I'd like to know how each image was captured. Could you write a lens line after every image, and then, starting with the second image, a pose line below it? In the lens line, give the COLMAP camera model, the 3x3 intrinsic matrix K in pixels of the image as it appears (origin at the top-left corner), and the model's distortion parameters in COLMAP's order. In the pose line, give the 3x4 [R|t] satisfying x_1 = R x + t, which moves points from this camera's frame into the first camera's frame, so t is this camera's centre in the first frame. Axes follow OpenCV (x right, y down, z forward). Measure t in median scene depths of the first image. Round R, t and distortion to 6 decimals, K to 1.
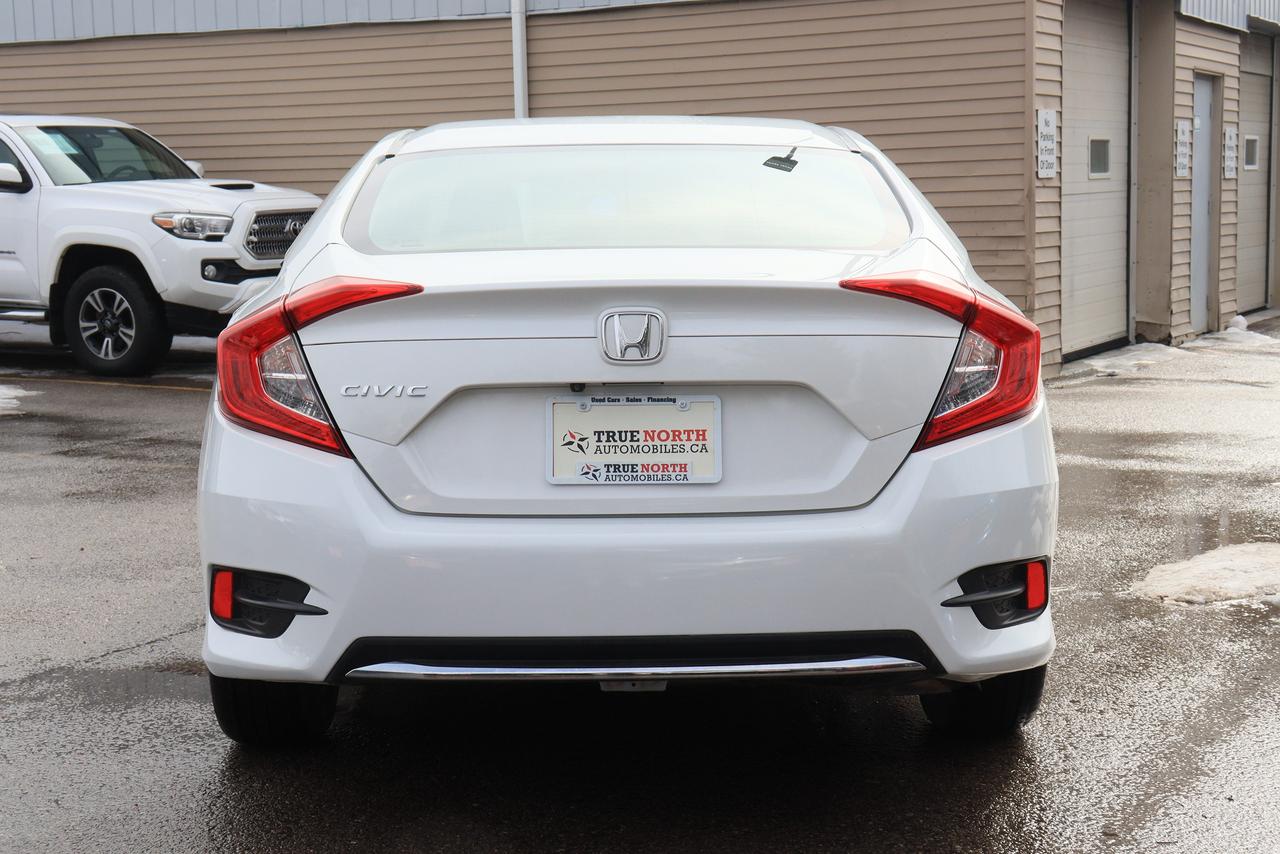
lens RADIAL K [[2122.1, 0, 640.0], [0, 2122.1, 428.6], [0, 0, 1]] dist [0.190696, 0.000000]
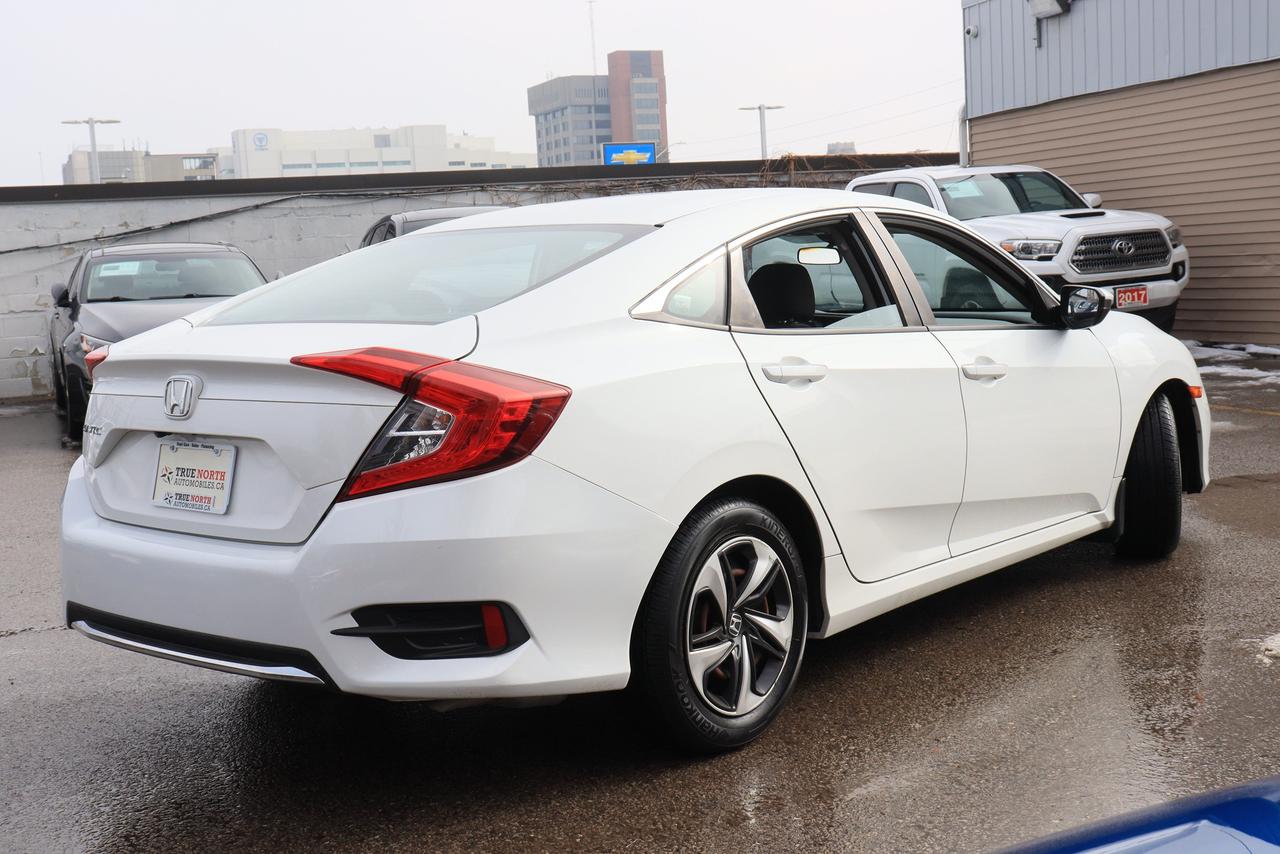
lens RADIAL K [[1603.0, 0, 638.6], [0, 1603.0, 428.6], [0, 0, 1]] dist [0.021554, 0.000000]
pose [[0.719967, 0.050172, -0.692193, 0.849922], [-0.027102, 0.998655, 0.044195, -0.072631], [0.693479, -0.013059, 0.720358, 0.463059]]
